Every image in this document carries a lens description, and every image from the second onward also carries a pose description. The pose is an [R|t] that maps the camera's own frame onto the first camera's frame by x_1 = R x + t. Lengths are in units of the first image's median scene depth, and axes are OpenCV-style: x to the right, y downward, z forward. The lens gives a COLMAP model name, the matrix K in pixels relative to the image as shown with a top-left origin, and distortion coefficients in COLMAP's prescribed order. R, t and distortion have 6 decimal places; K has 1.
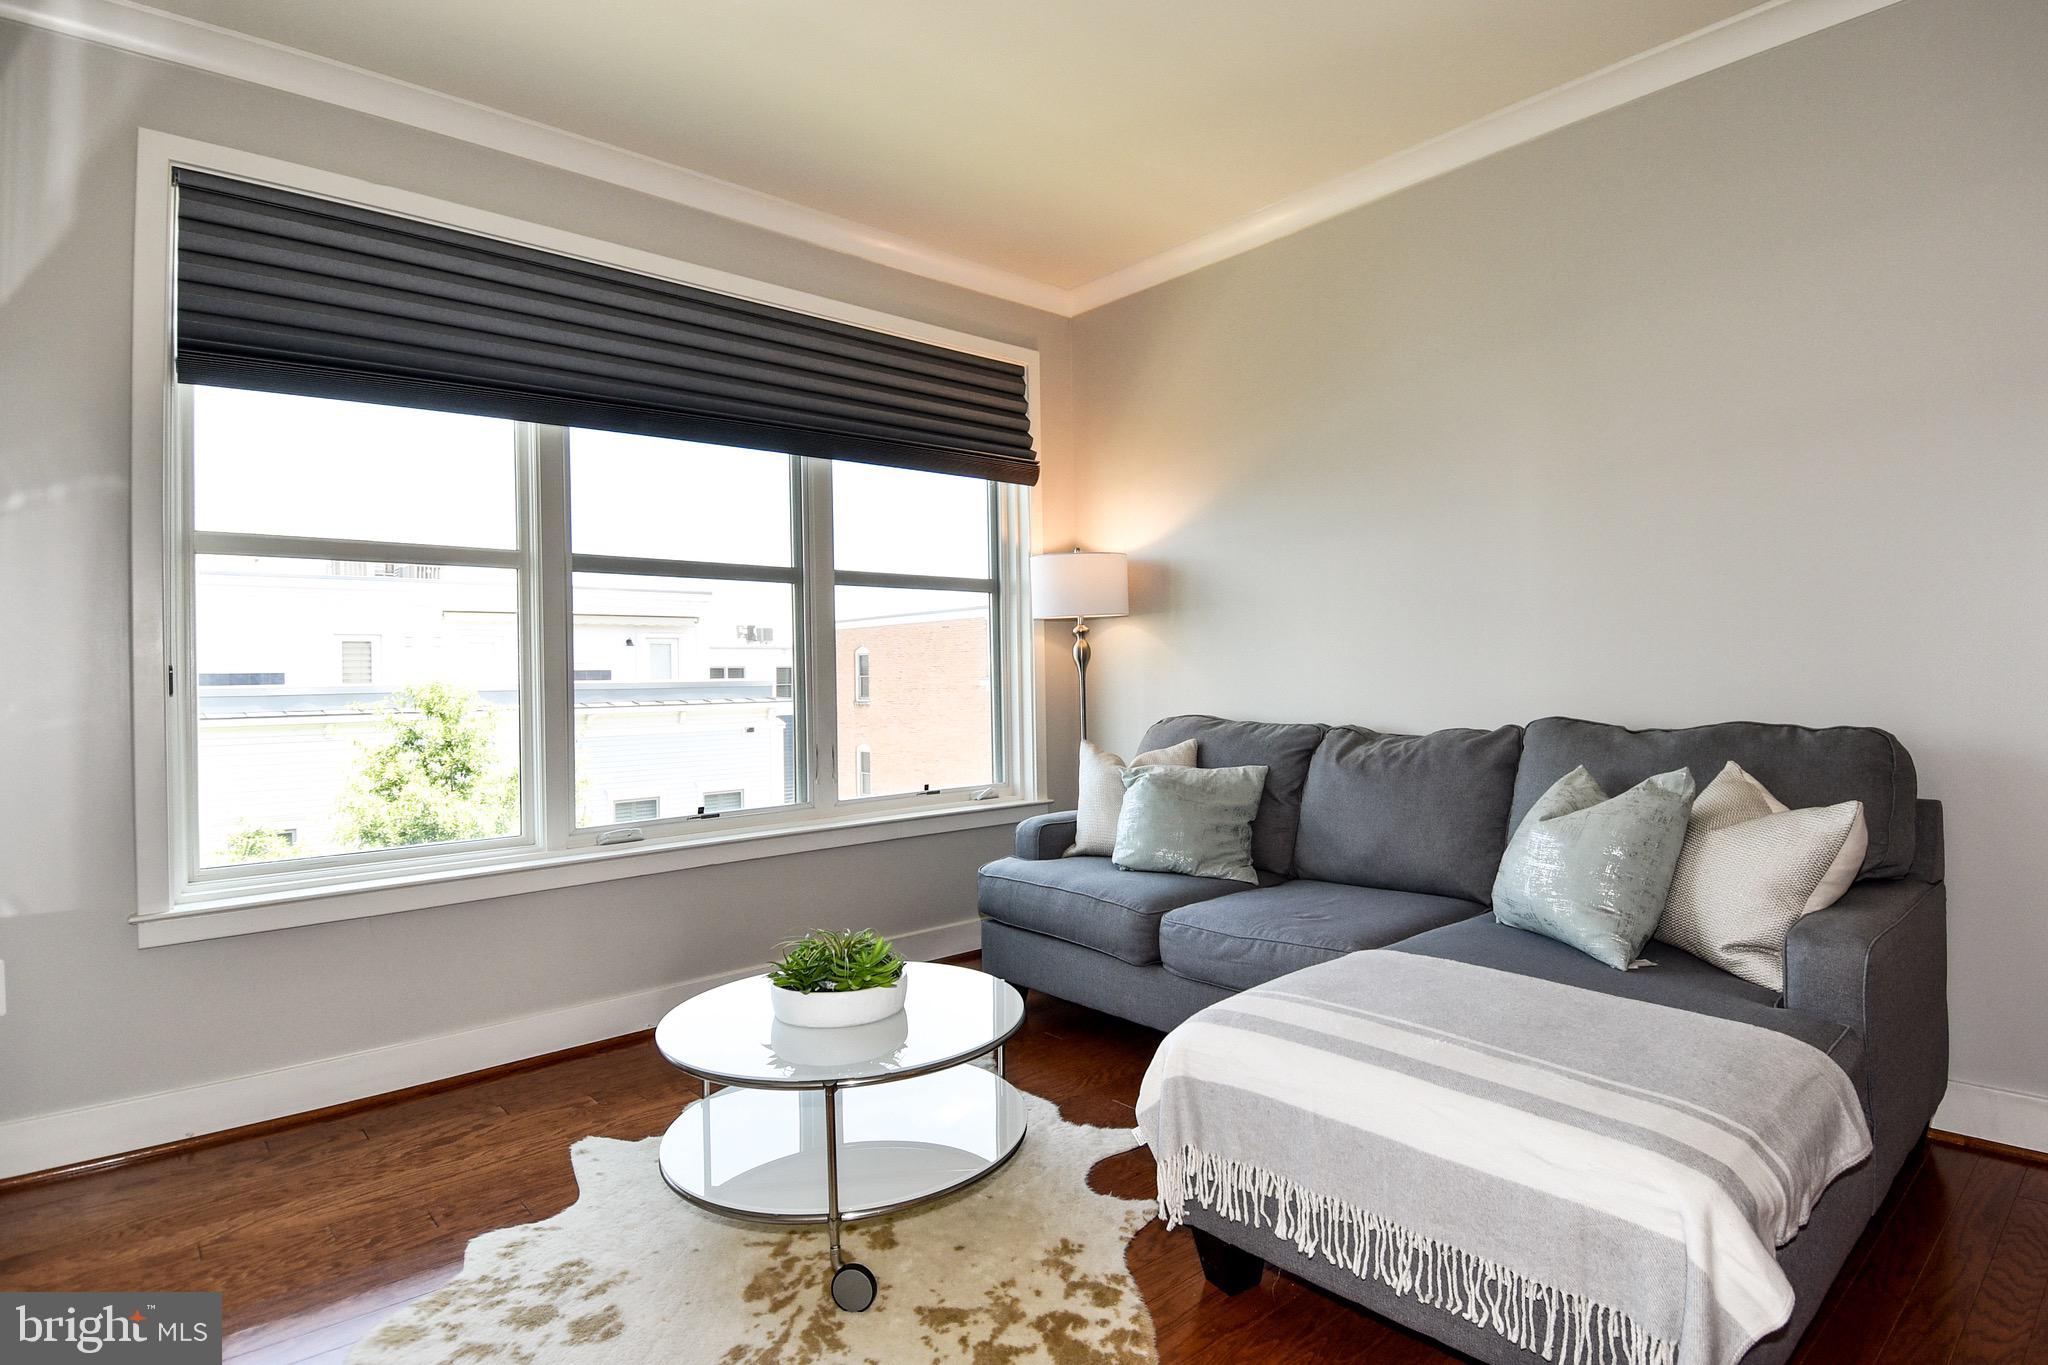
lens RADIAL K [[1065.5, 0, 1122.6], [0, 1065.5, 681.6], [0, 0, 1]] dist [0.018737, -0.038578]
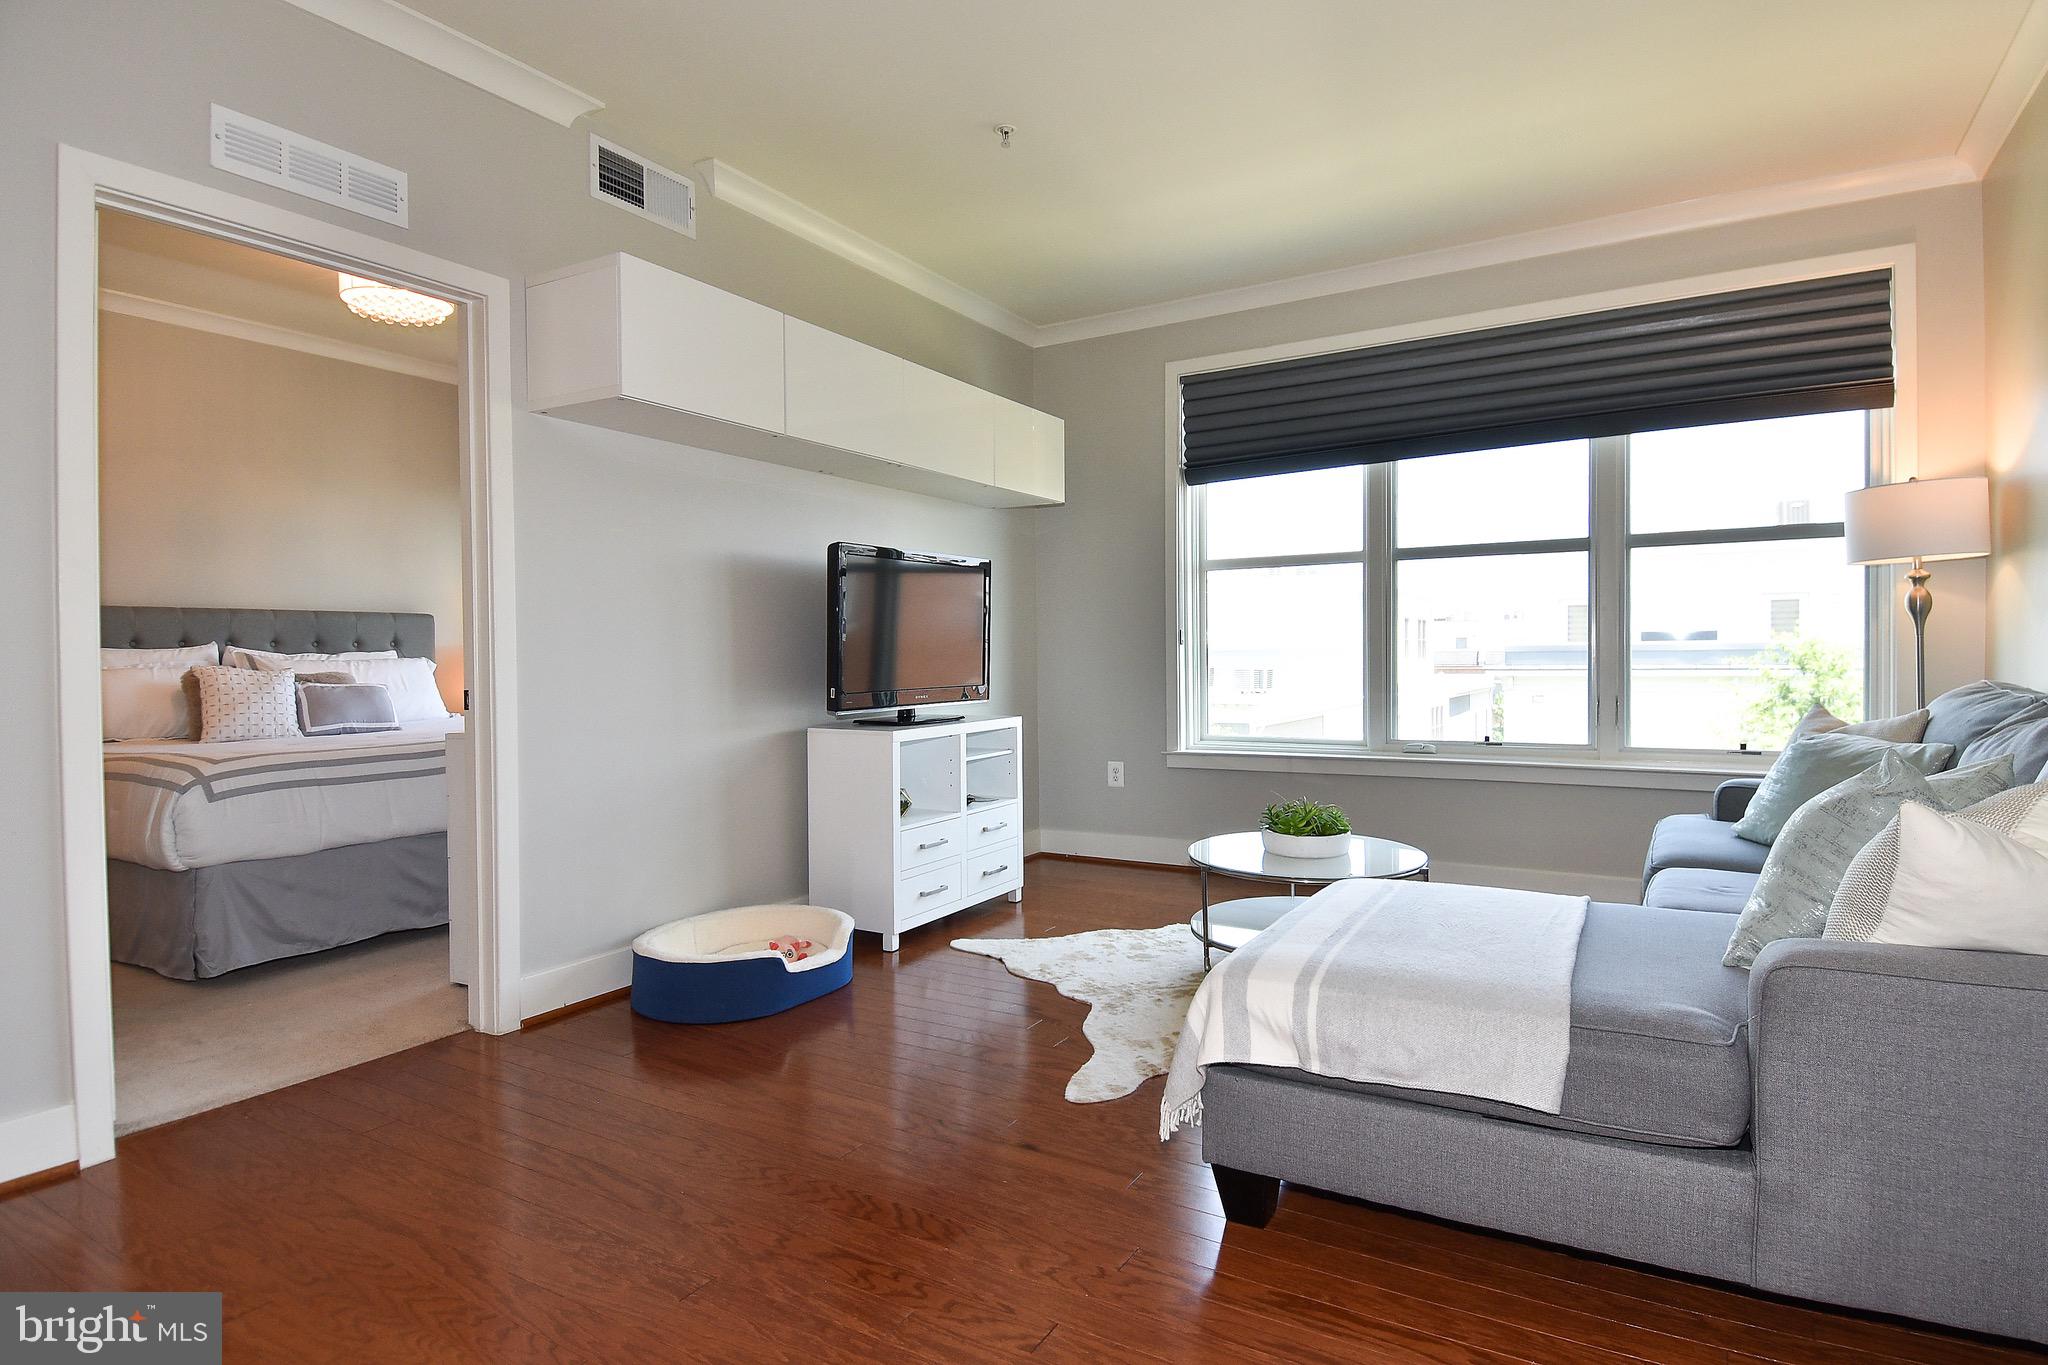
lens RADIAL K [[1059.4, 0, 1036.4], [0, 1059.4, 677.4], [0, 0, 1]] dist [0.042335, -0.039101]
pose [[0.263348, 0.036658, -0.964004, 0.639603], [-0.000940, 0.999287, 0.037743, -0.000301], [0.964700, -0.009033, 0.263195, 0.128745]]
